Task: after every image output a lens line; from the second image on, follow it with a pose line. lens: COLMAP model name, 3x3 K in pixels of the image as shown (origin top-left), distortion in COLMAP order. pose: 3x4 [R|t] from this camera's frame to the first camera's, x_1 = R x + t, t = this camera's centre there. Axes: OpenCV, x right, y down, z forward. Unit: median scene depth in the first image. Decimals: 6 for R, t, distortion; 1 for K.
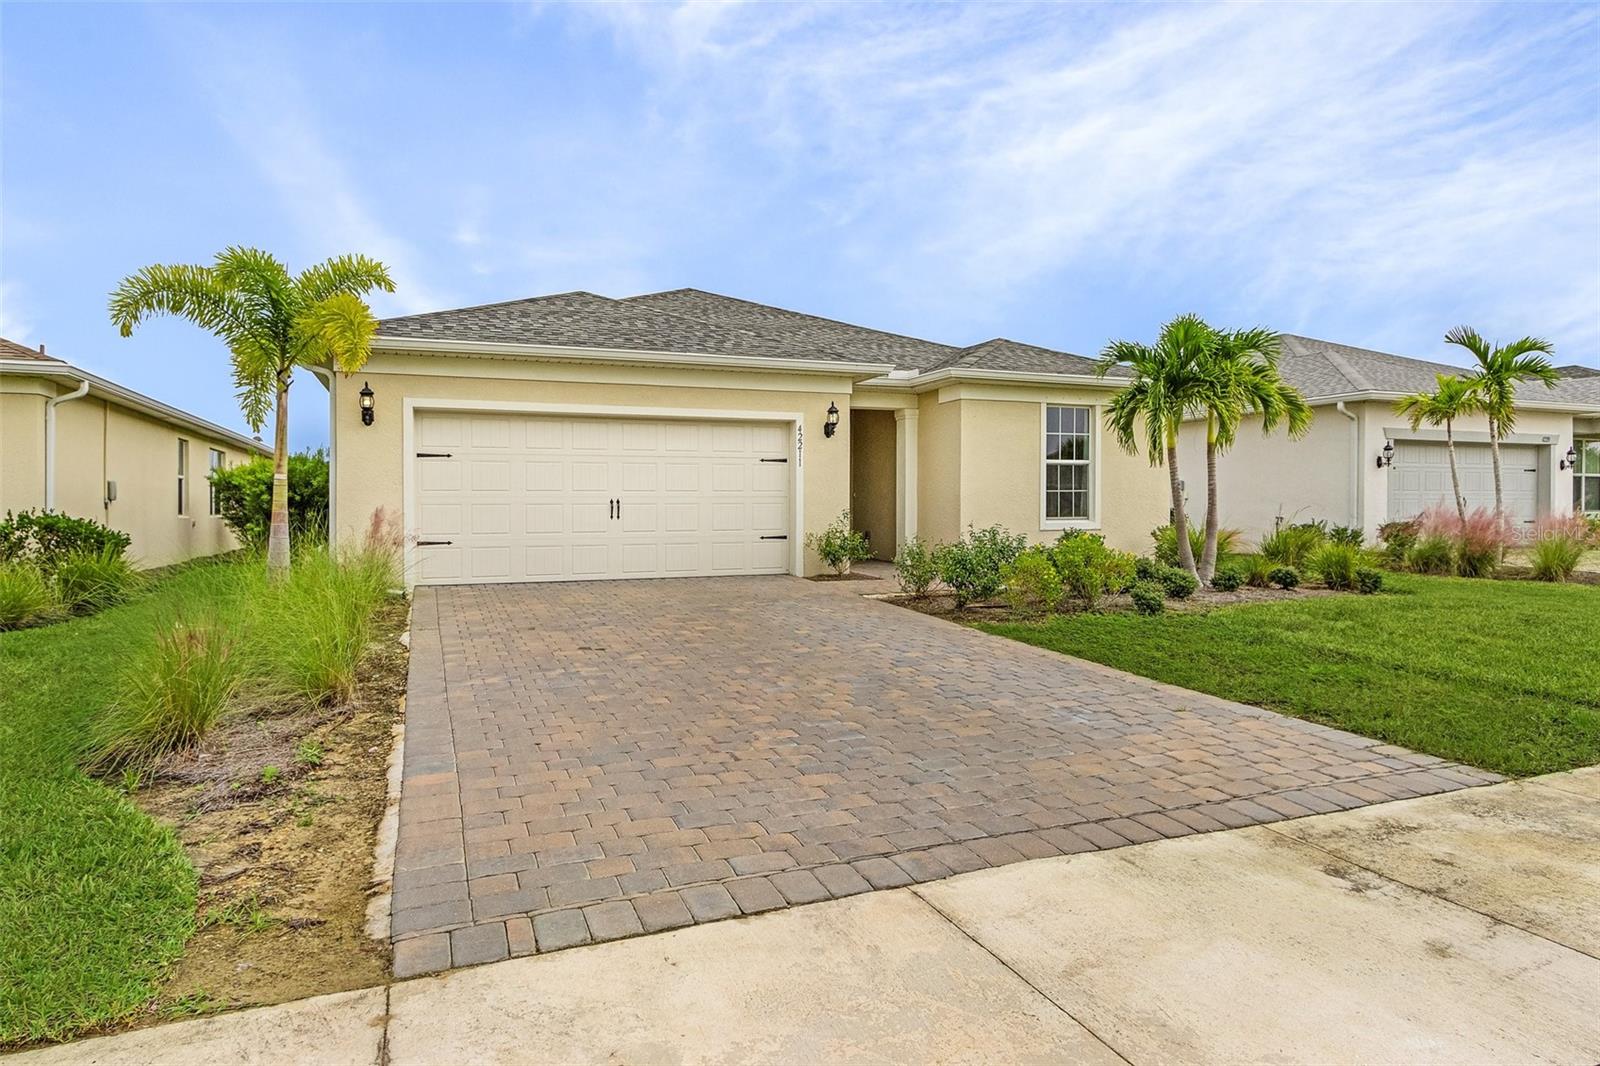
lens RADIAL K [[926.8, 0, 800.0], [0, 926.8, 533.0], [0, 0, 1]] dist [-0.002023, 0.000156]
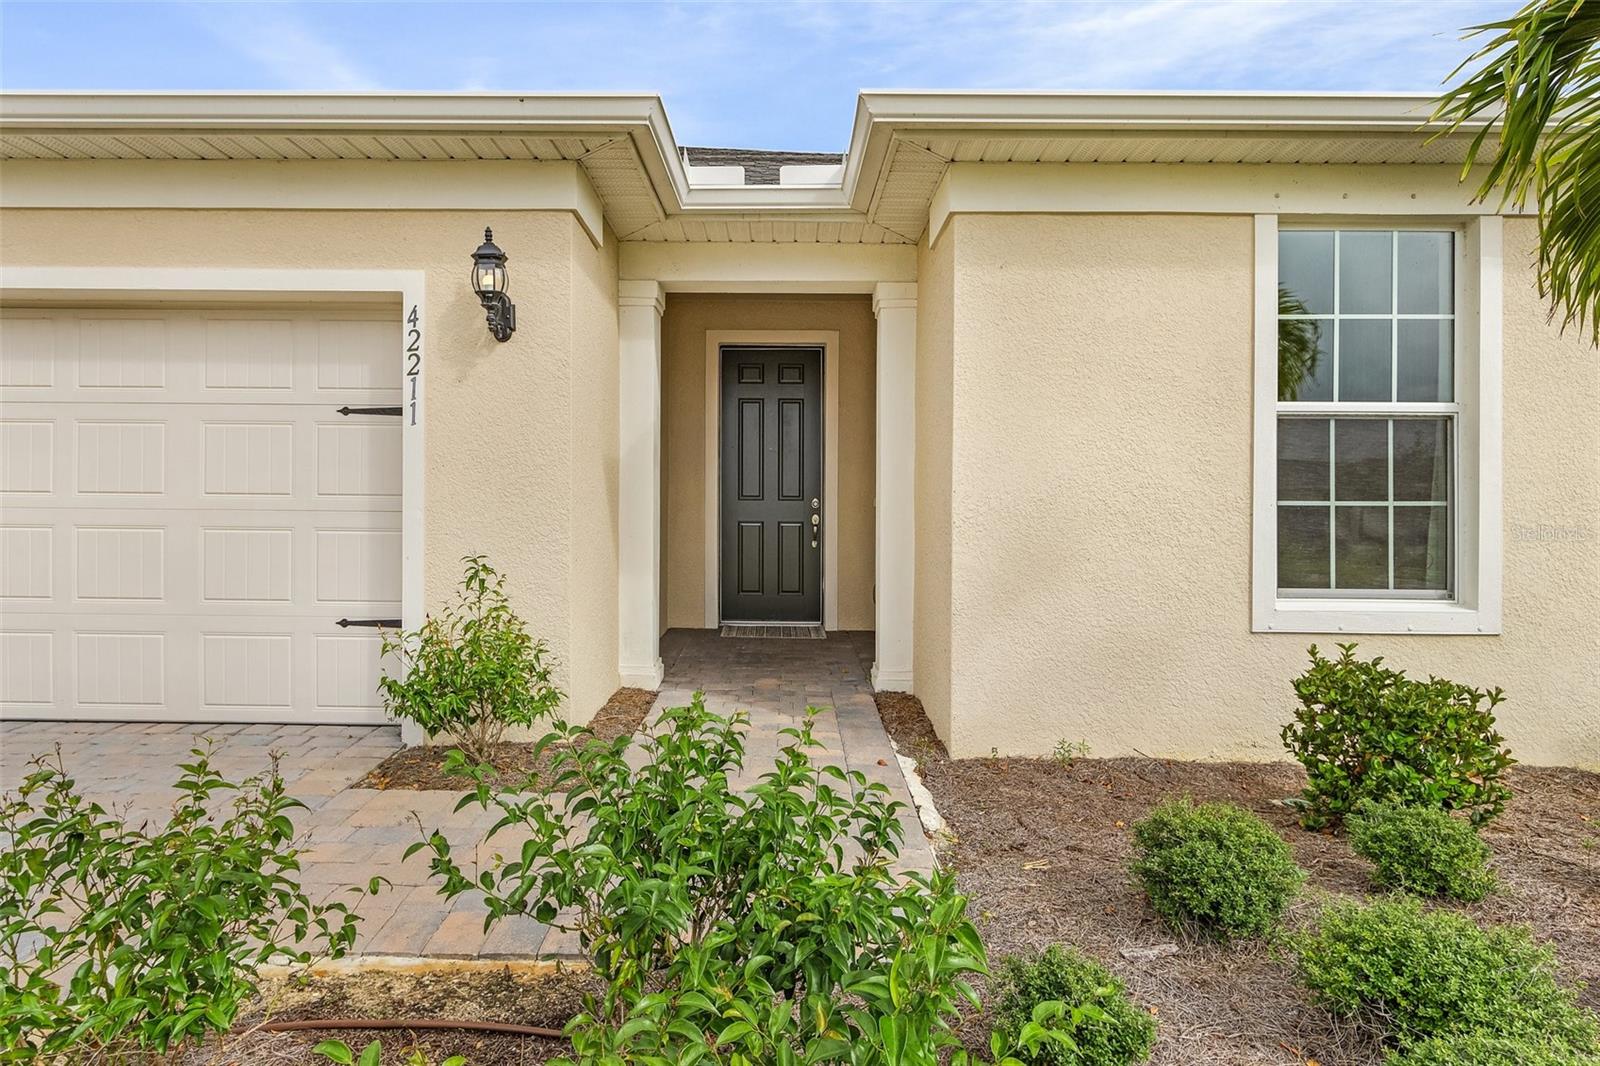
lens RADIAL K [[961.9, 0, 780.4], [0, 961.9, 517.9], [0, 0, 1]] dist [0.004297, 0.000732]
pose [[0.921897, 0.021049, -0.386864, 0.264217], [-0.025071, 0.999671, -0.005352, -0.038633], [0.386624, 0.014633, 0.922121, 0.716678]]
